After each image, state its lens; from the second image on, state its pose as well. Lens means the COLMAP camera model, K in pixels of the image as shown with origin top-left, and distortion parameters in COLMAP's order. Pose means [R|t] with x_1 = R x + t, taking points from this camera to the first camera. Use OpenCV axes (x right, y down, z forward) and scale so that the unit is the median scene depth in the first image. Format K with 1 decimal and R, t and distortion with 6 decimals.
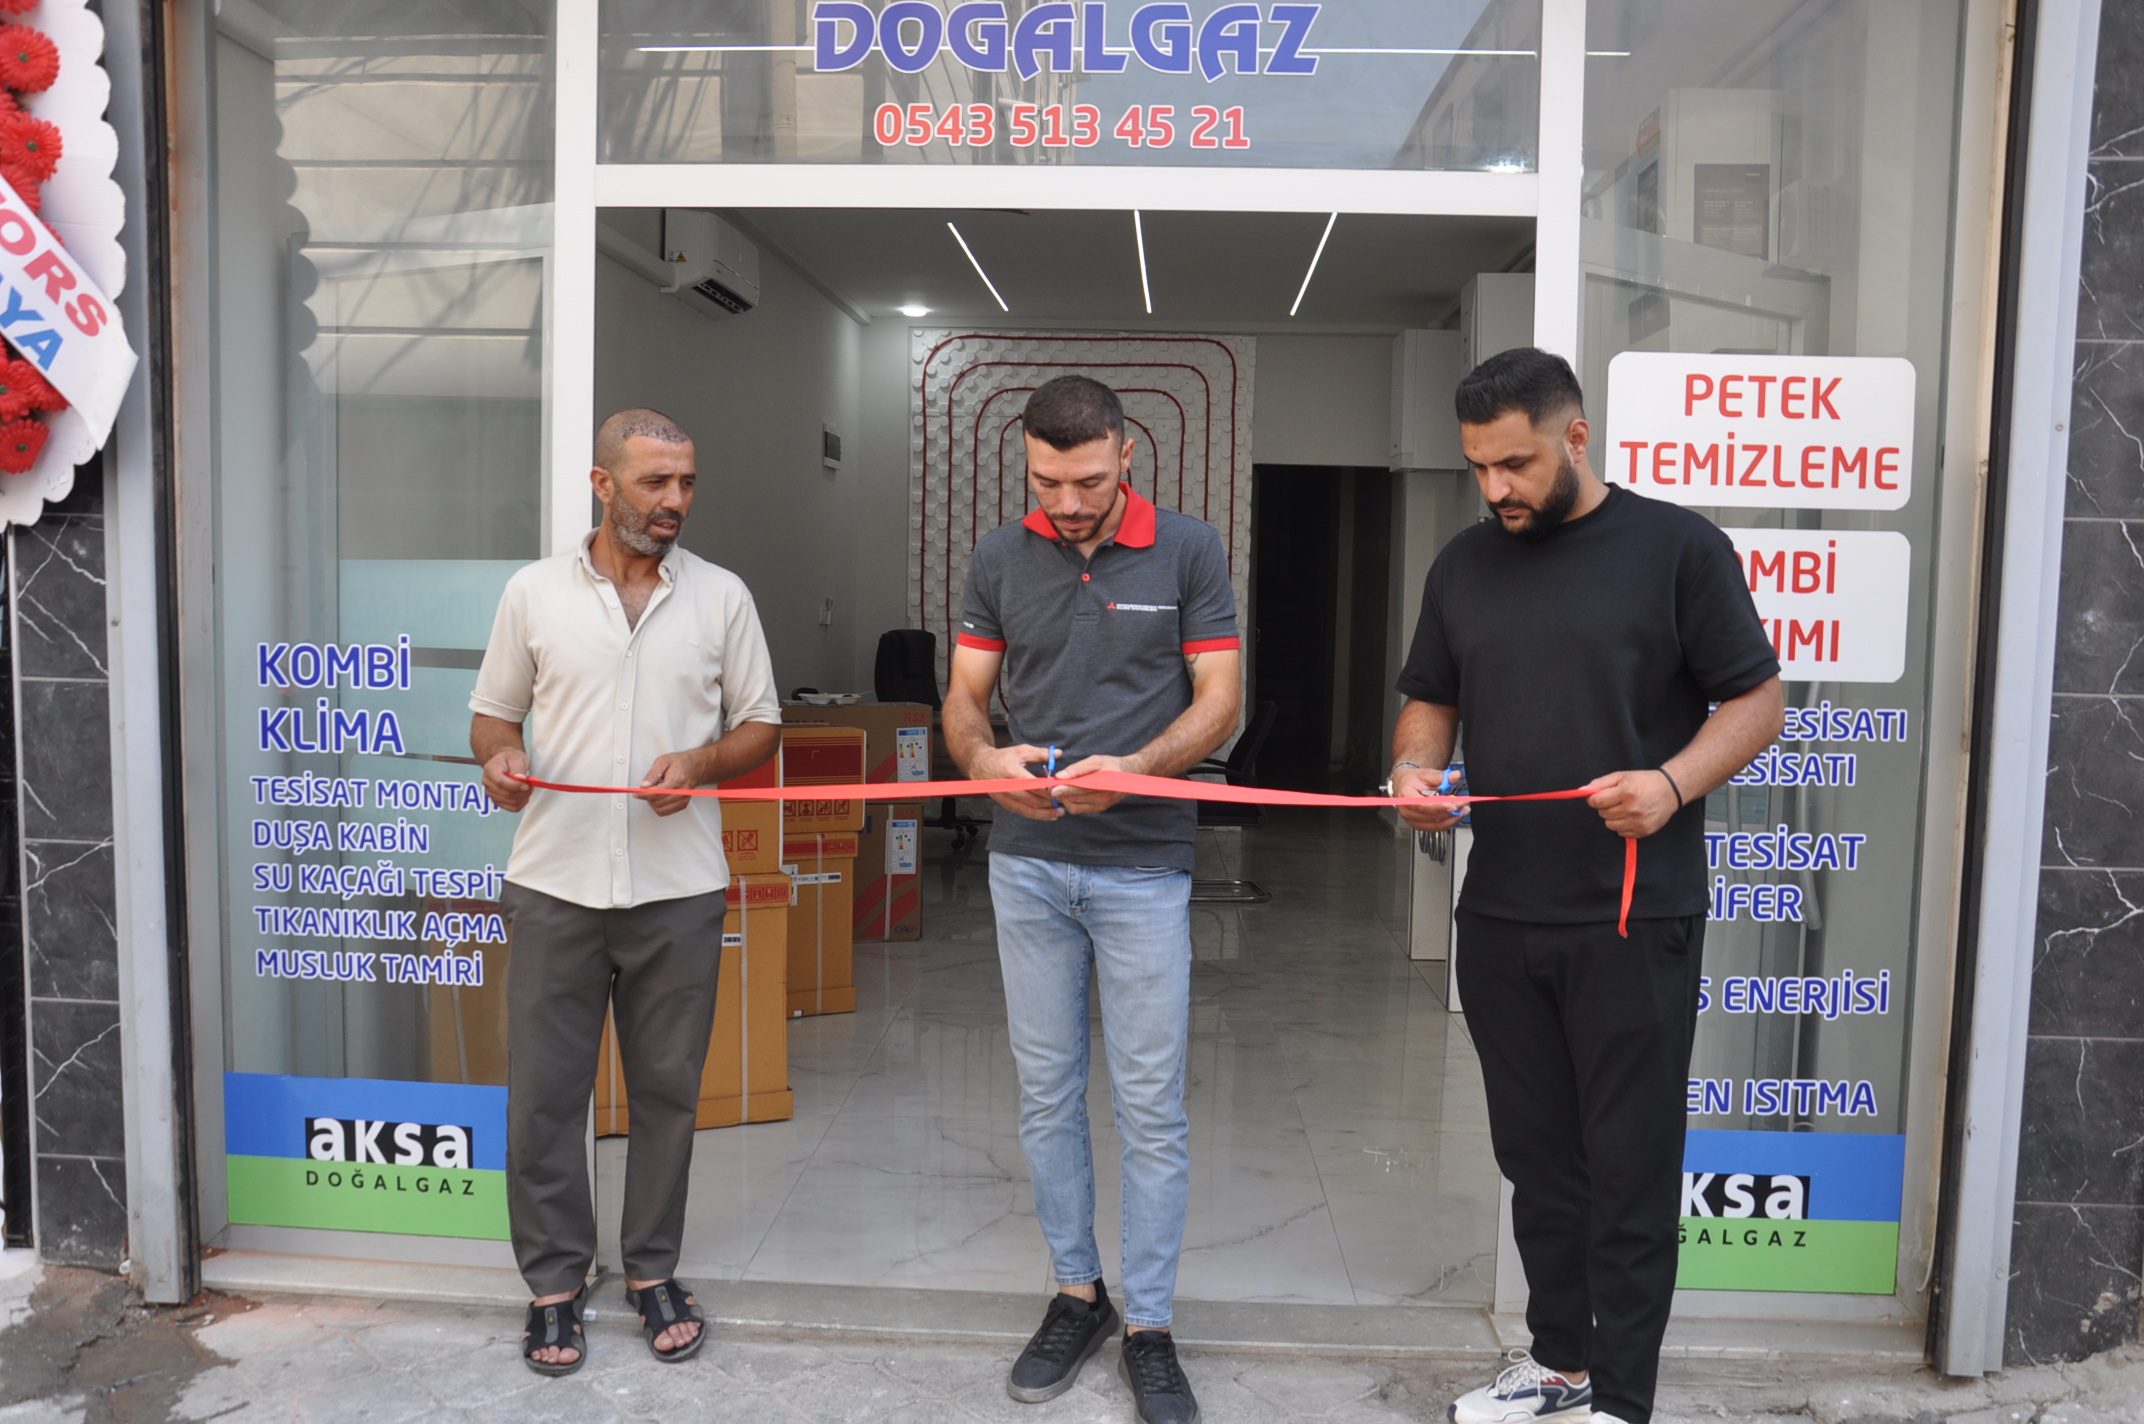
lens RADIAL K [[1801.4, 0, 1095.2], [0, 1801.4, 758.7], [0, 0, 1]] dist [-0.134615, 0.160946]
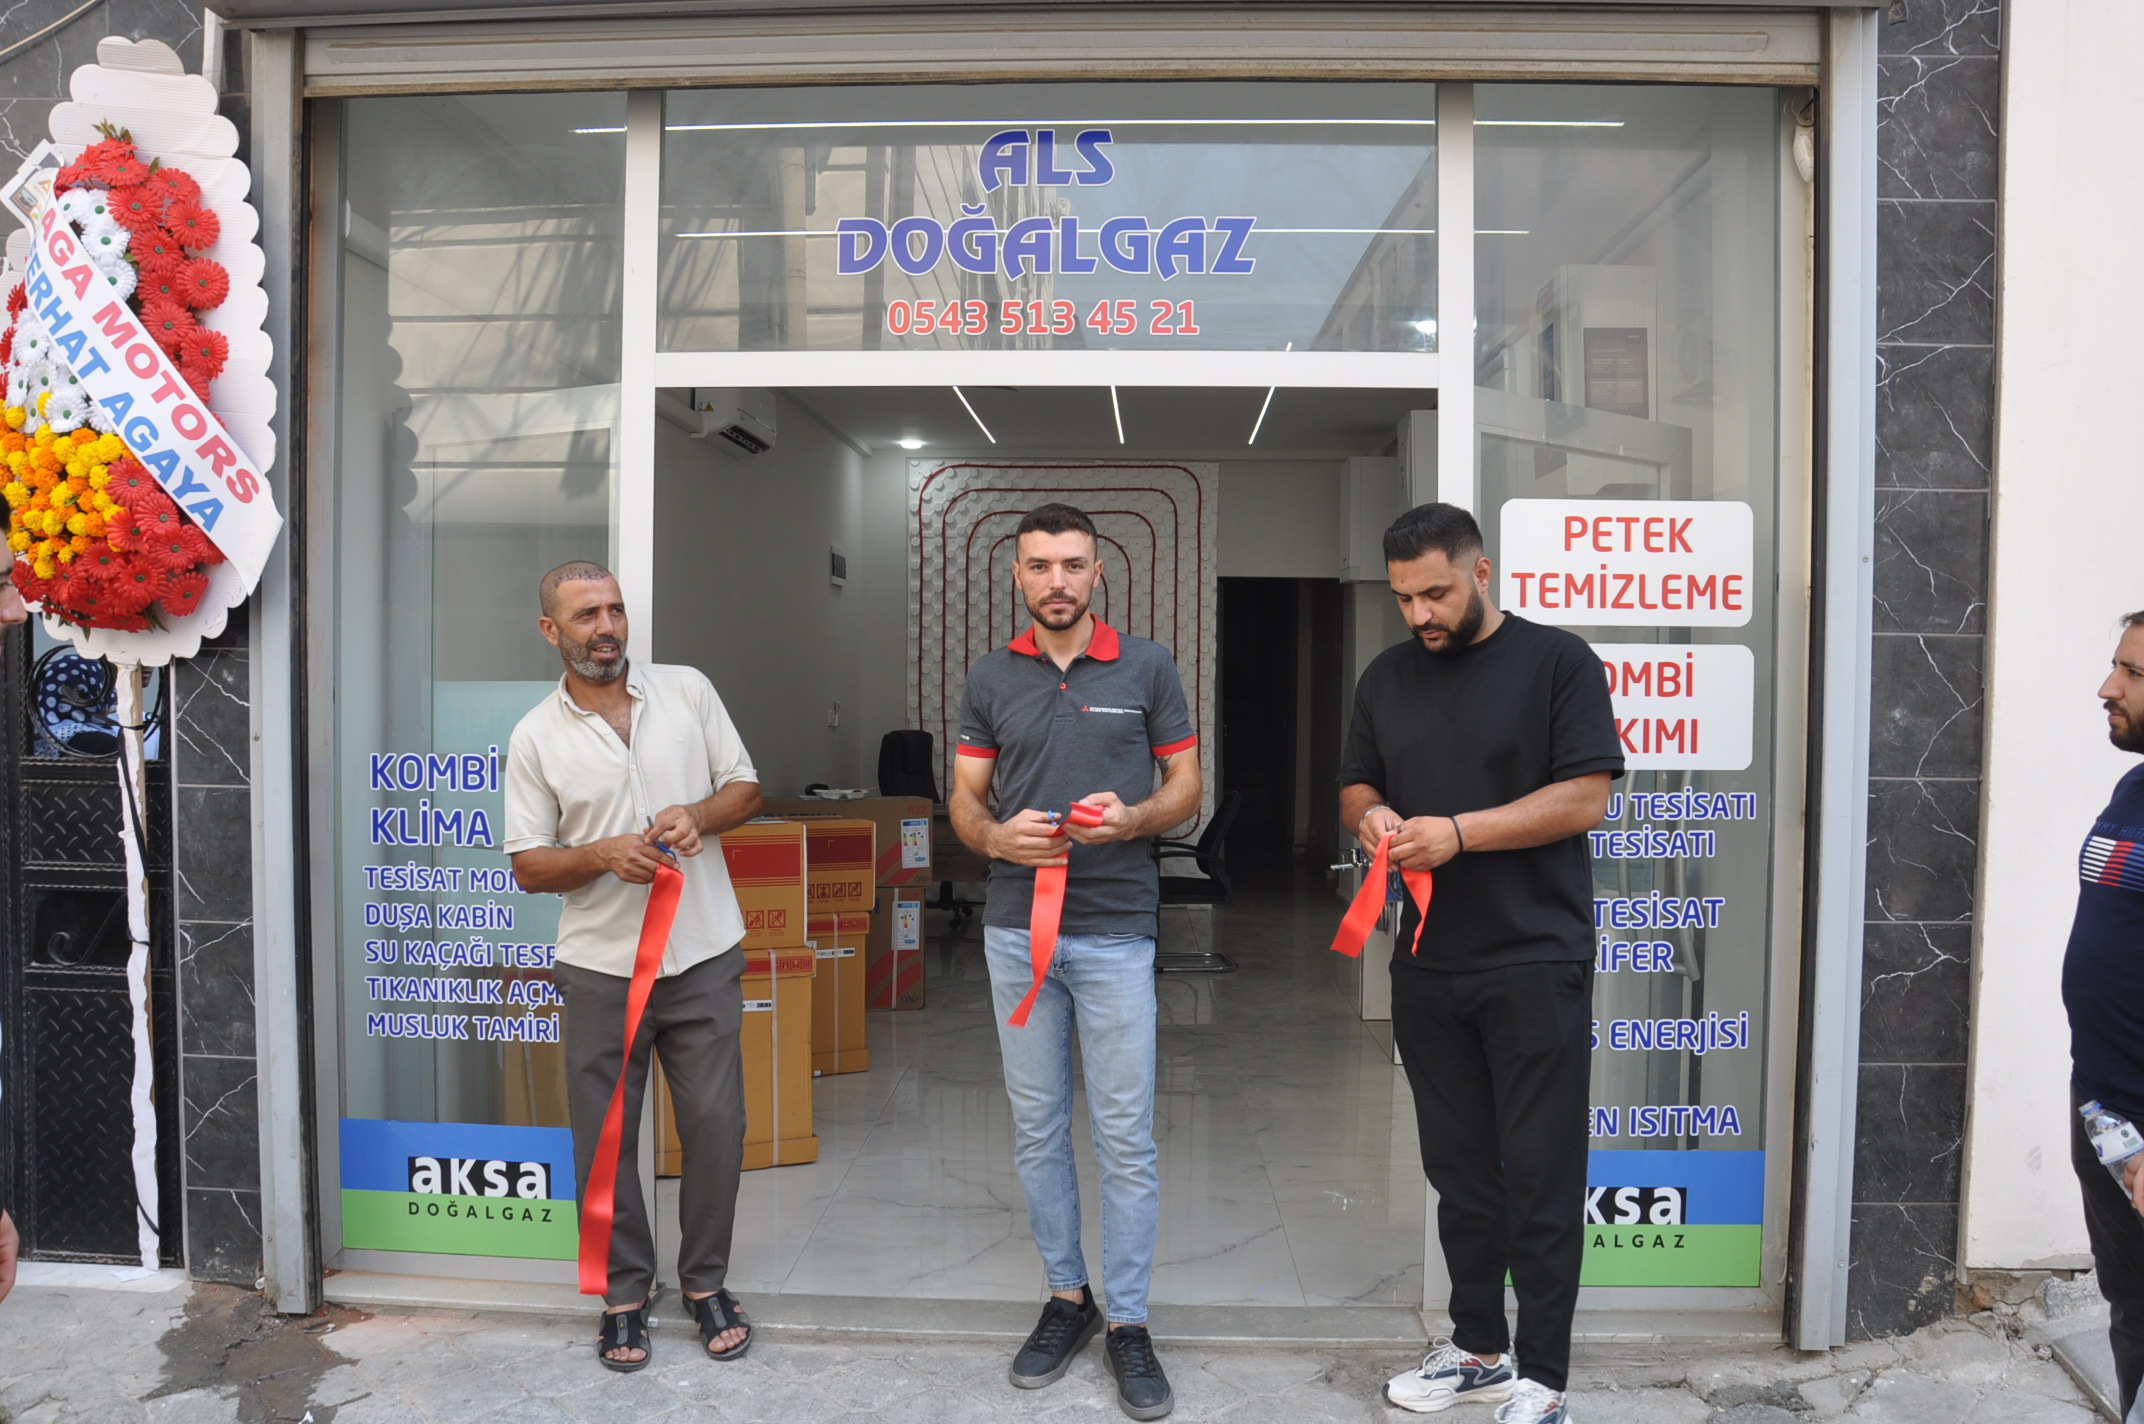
lens RADIAL K [[1702.1, 0, 1098.6], [0, 1702.1, 755.7], [0, 0, 1]] dist [-0.155850, 0.136723]
pose [[0.999853, -0.012223, 0.012026, 0.001425], [0.012837, 0.998543, -0.052406, 0.000782], [-0.011368, 0.052553, 0.998553, -0.126207]]
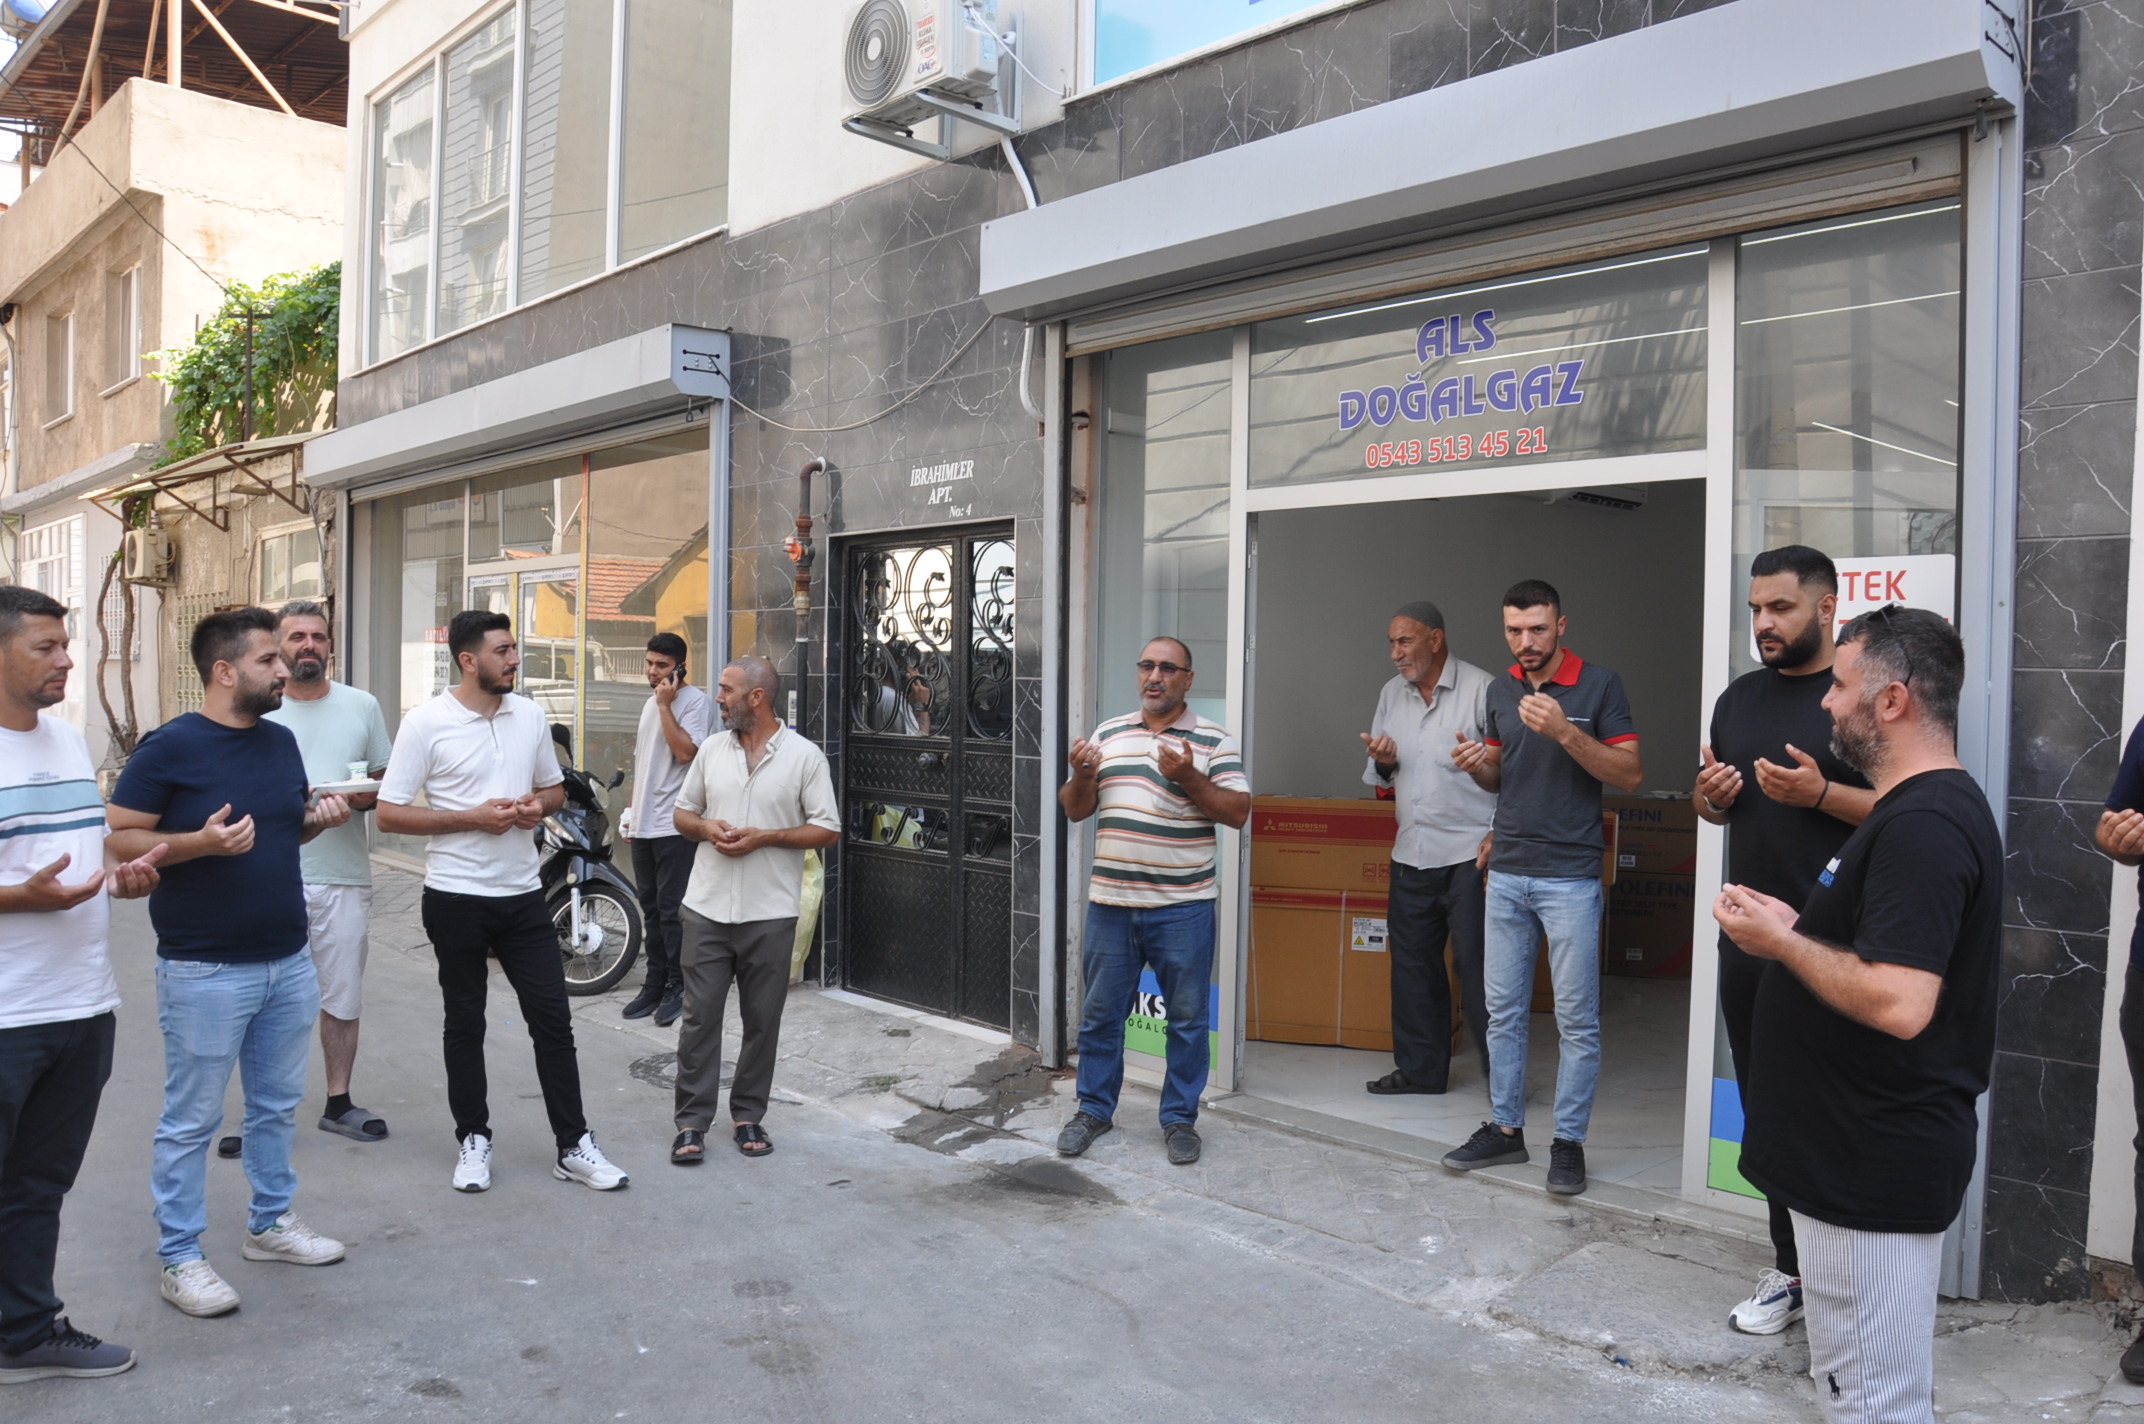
lens RADIAL K [[1735.0, 0, 1096.3], [0, 1735.0, 720.4], [0, 0, 1]] dist [-0.171513, 0.146365]
pose [[0.710476, 0.006606, -0.703690, 0.903555], [-0.059136, 0.996979, -0.050347, 0.010008], [0.701232, 0.077384, 0.708721, -0.397461]]
